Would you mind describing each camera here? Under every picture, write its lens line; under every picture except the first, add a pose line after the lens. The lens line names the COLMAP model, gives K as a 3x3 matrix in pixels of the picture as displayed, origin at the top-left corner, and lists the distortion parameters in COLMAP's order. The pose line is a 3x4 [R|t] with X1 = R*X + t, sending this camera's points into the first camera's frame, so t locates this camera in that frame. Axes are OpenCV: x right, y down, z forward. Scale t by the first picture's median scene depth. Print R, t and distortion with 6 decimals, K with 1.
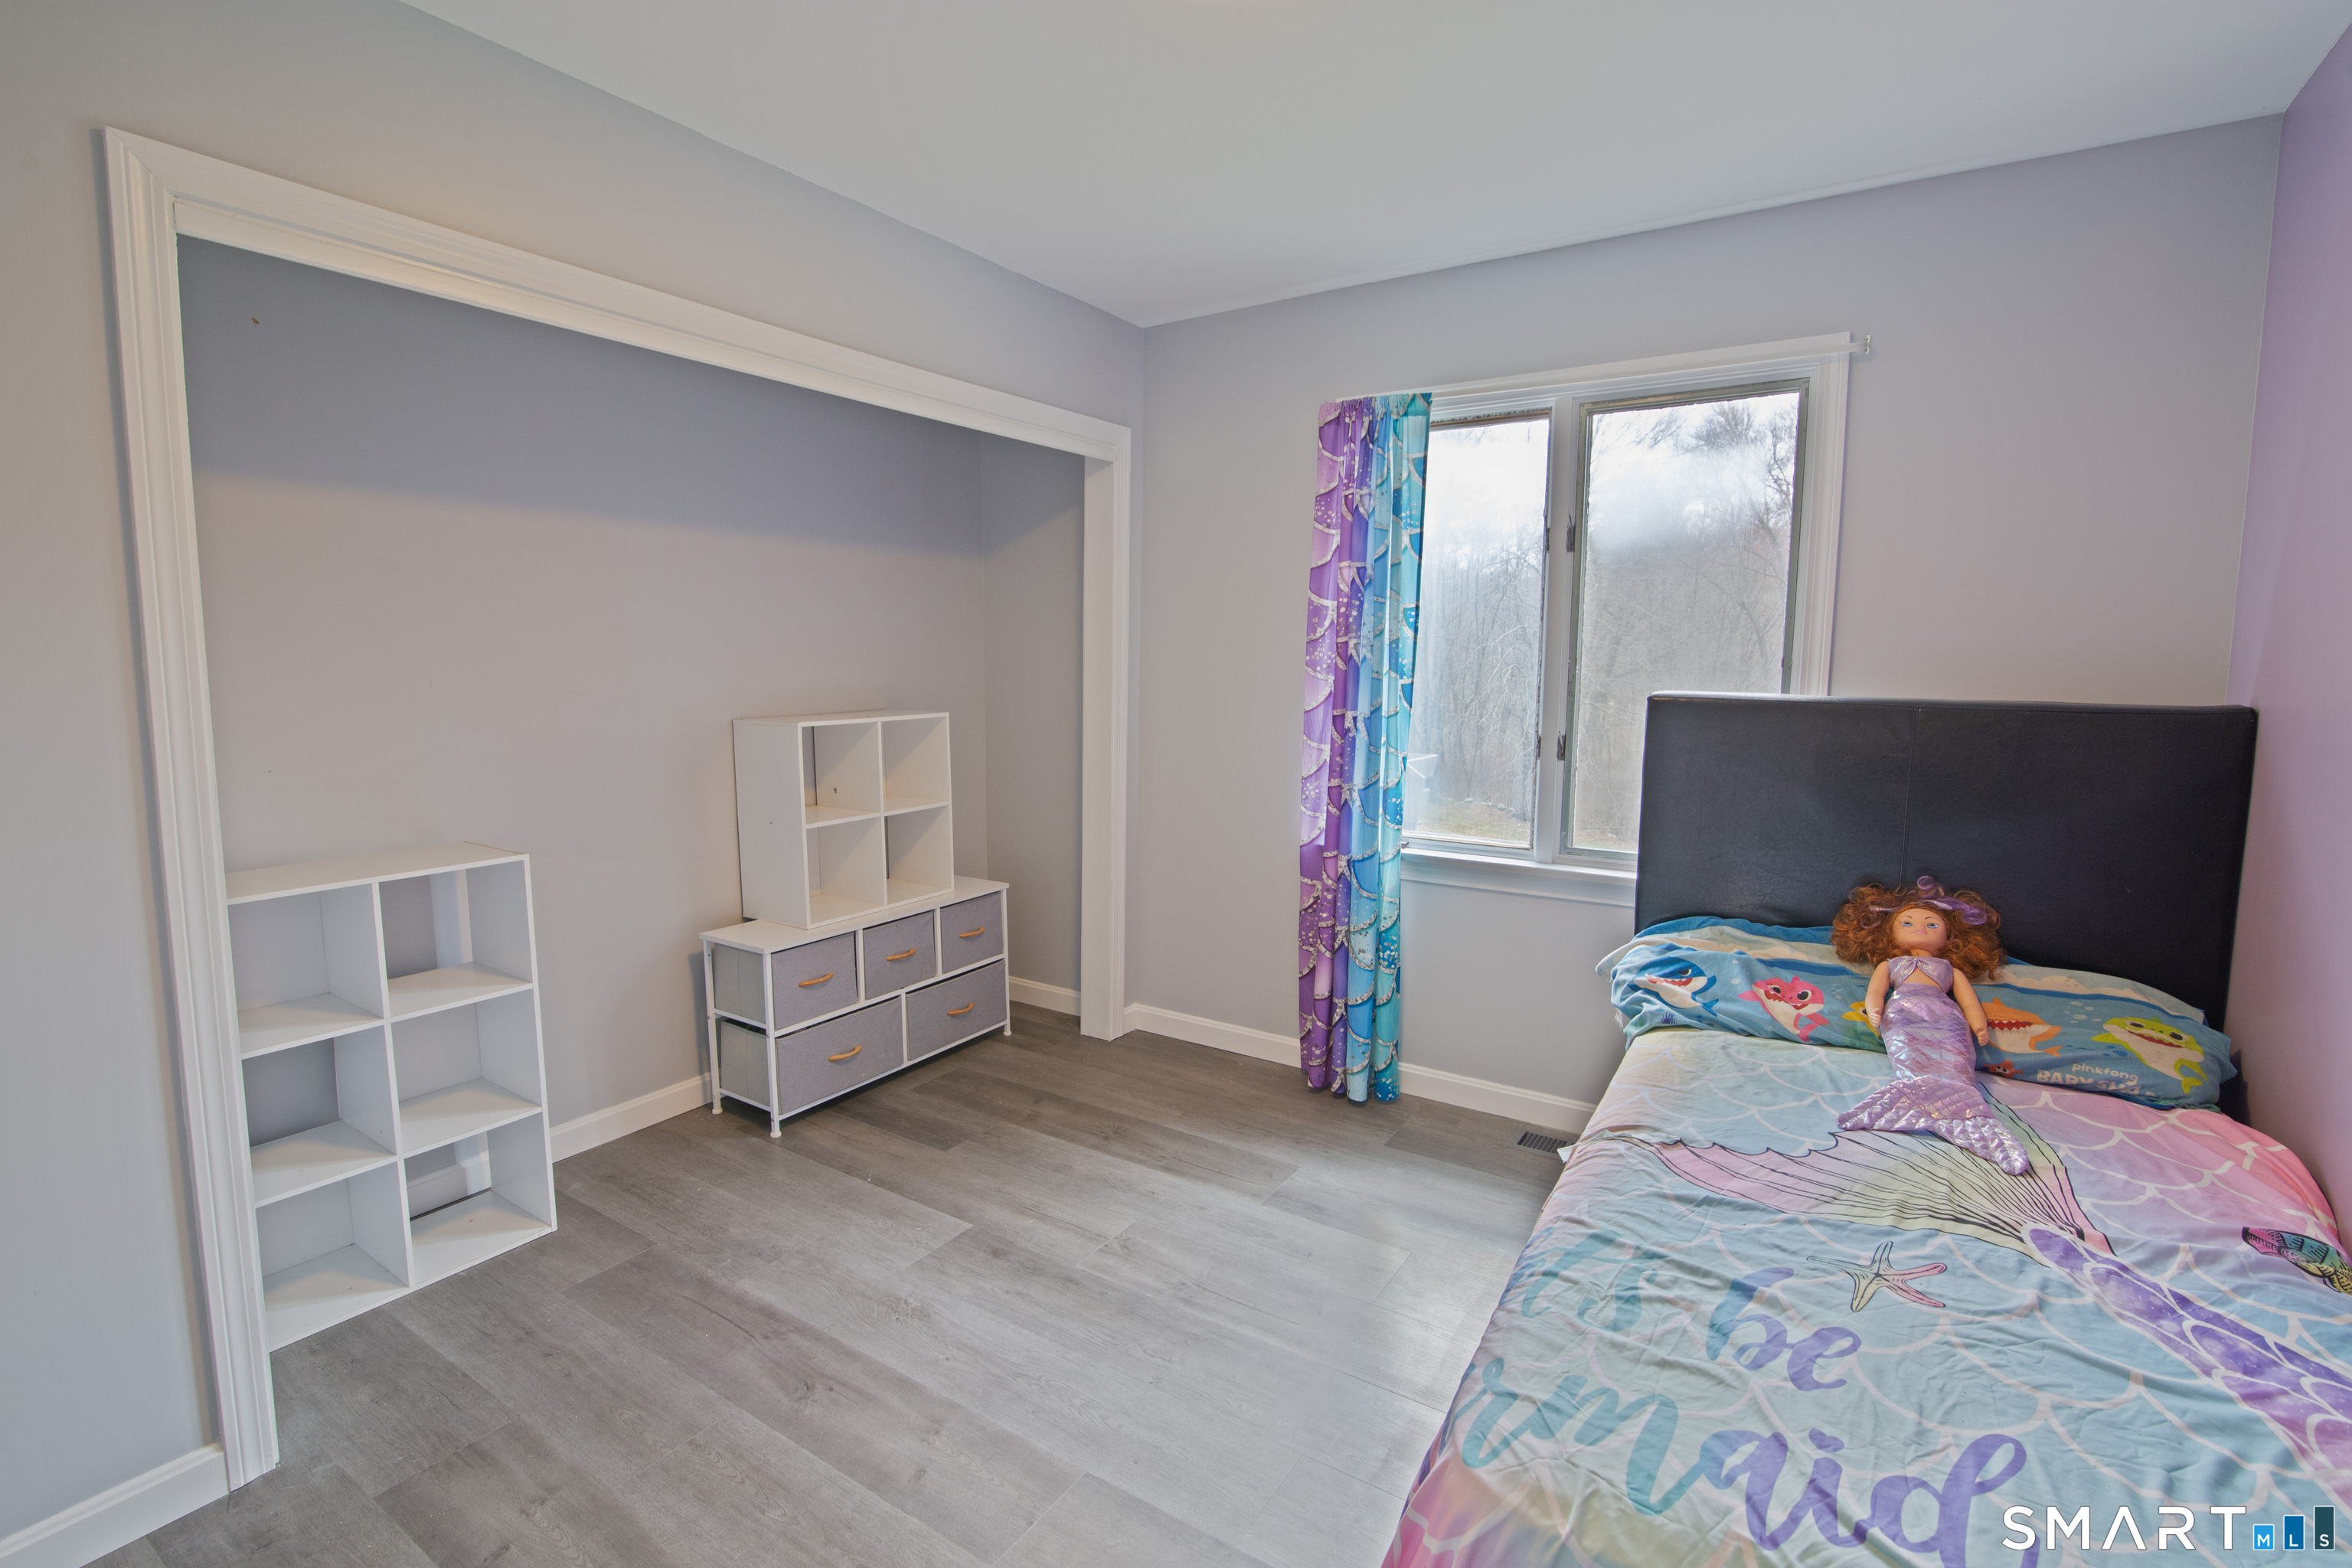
lens RADIAL K [[1073.9, 0, 1169.2], [0, 1073.9, 775.4], [0, 0, 1]] dist [-0.023120, 0.002532]
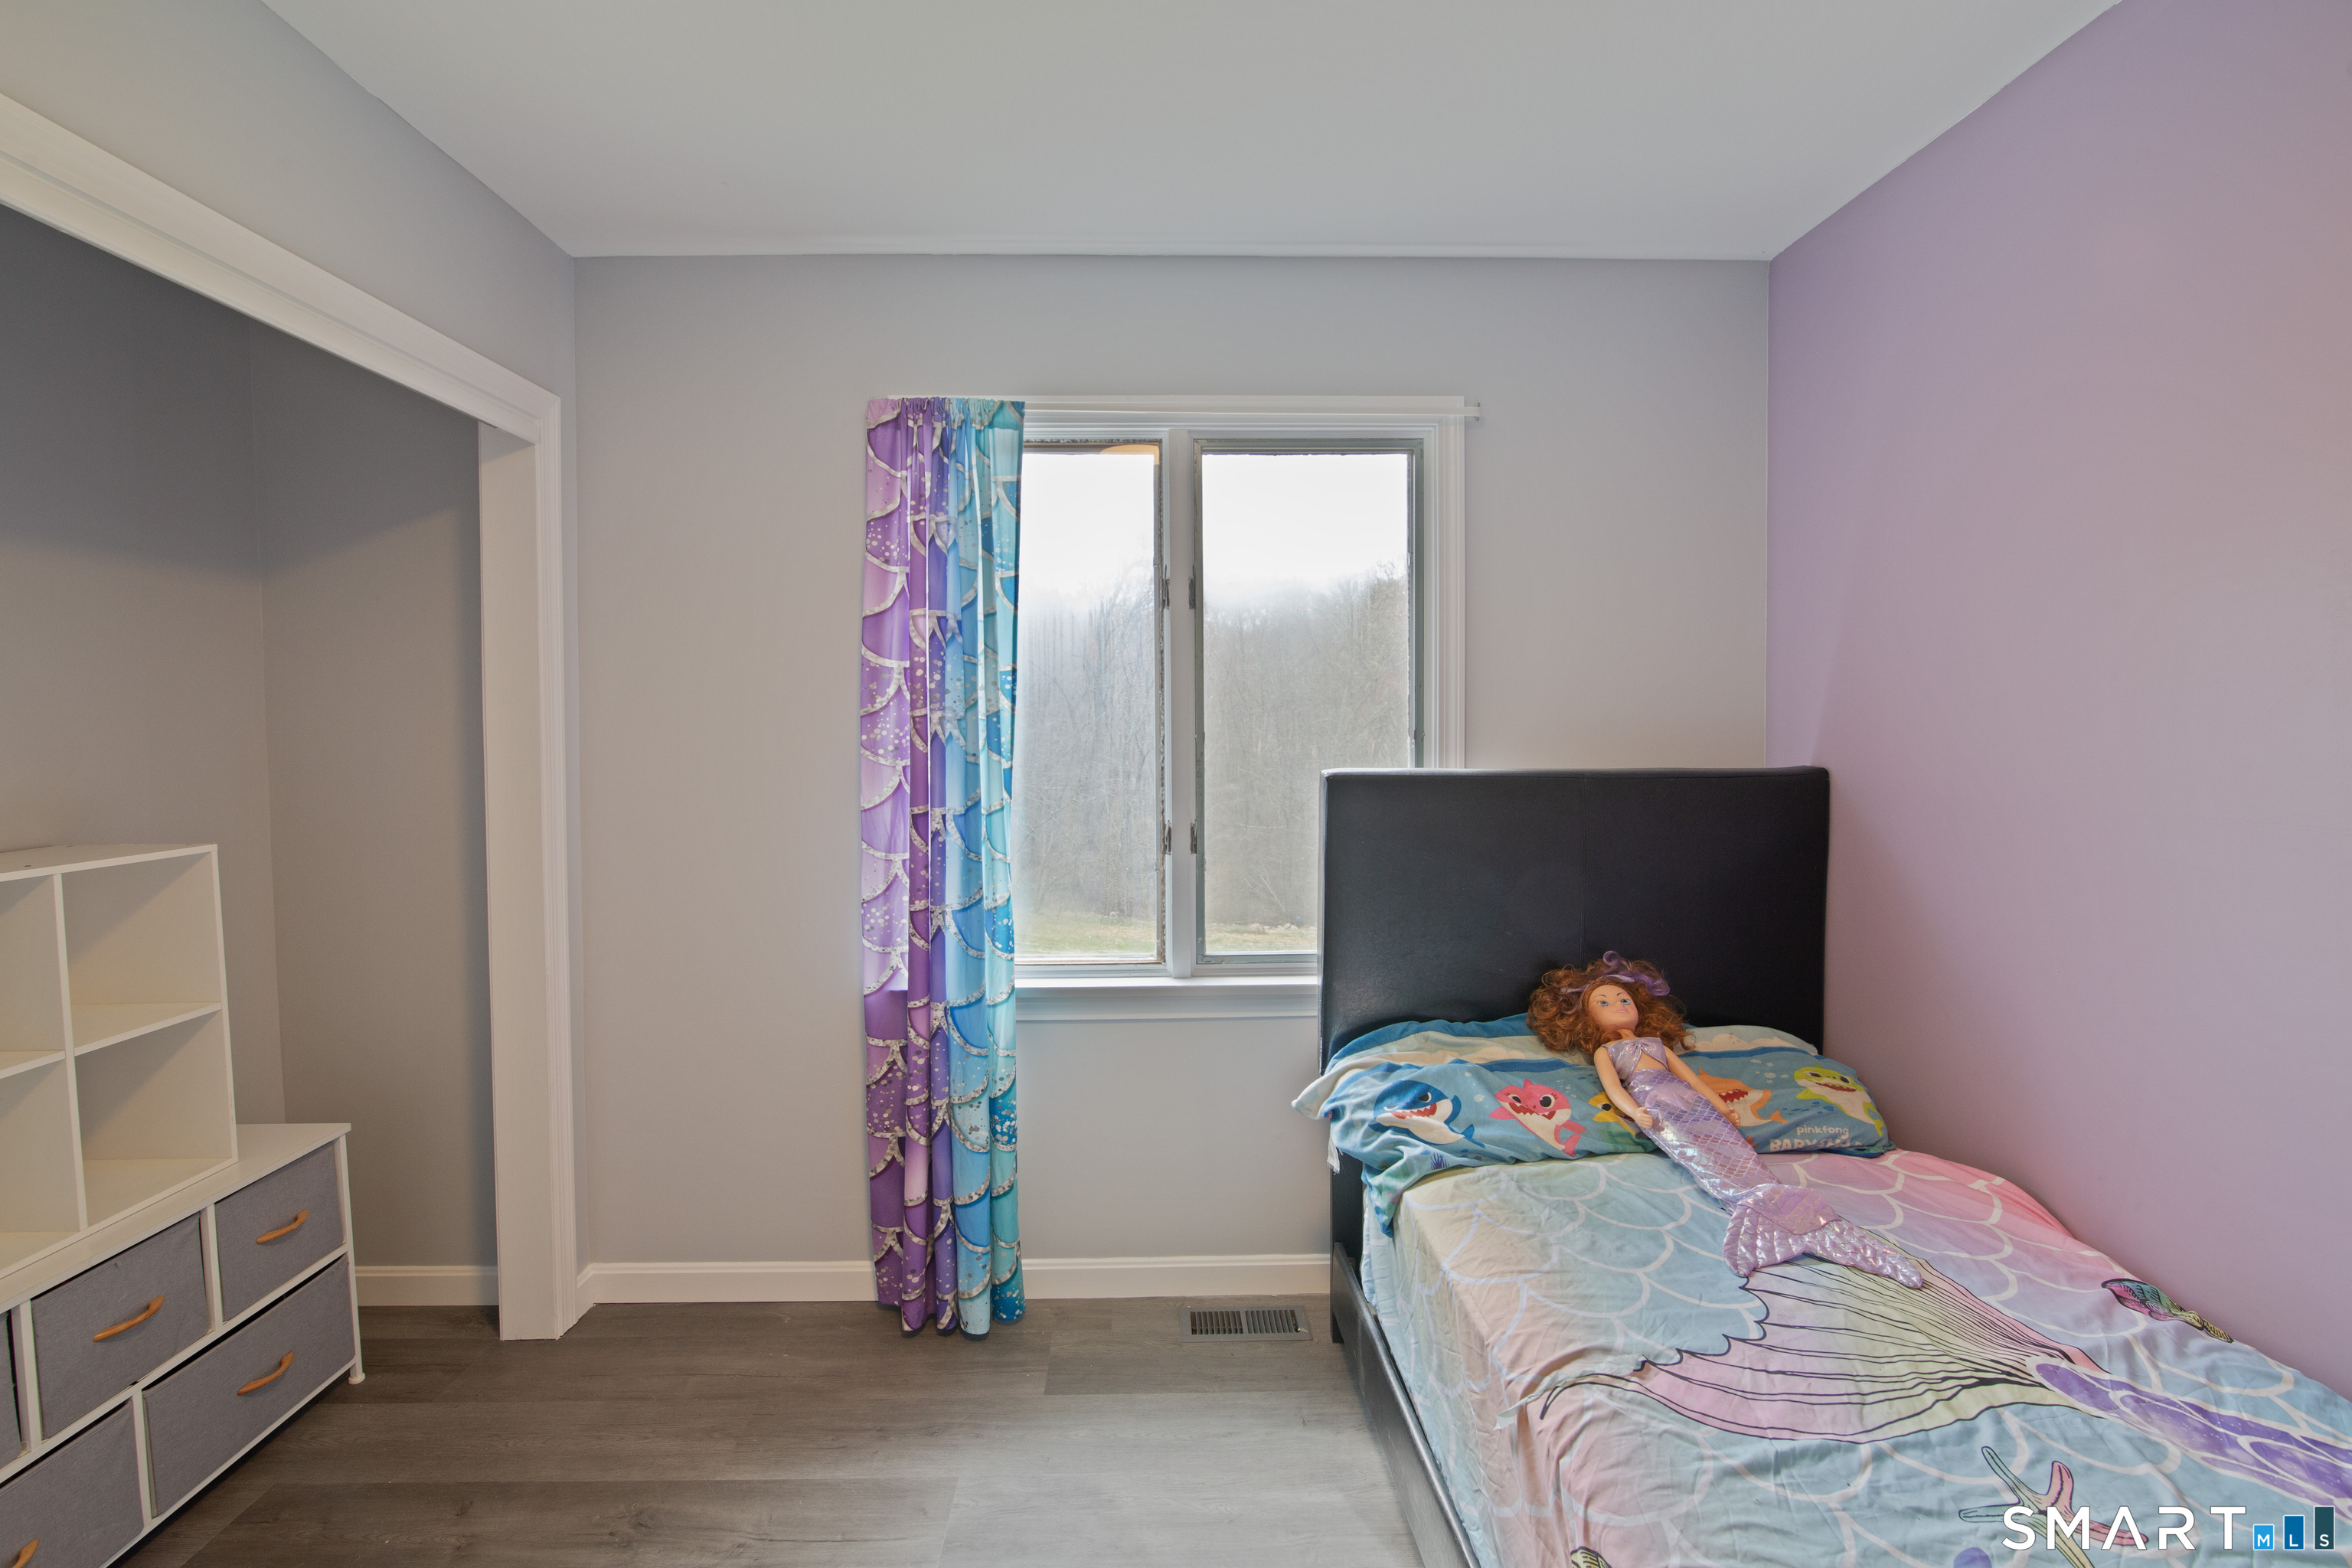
lens RADIAL K [[1073.9, 0, 1169.2], [0, 1073.9, 775.4], [0, 0, 1]] dist [-0.023120, 0.002532]
pose [[0.822266, -0.034950, 0.568029, -0.123949], [0.074181, 0.996179, -0.046089, -0.036542], [-0.564248, 0.080035, 0.821717, 0.301449]]
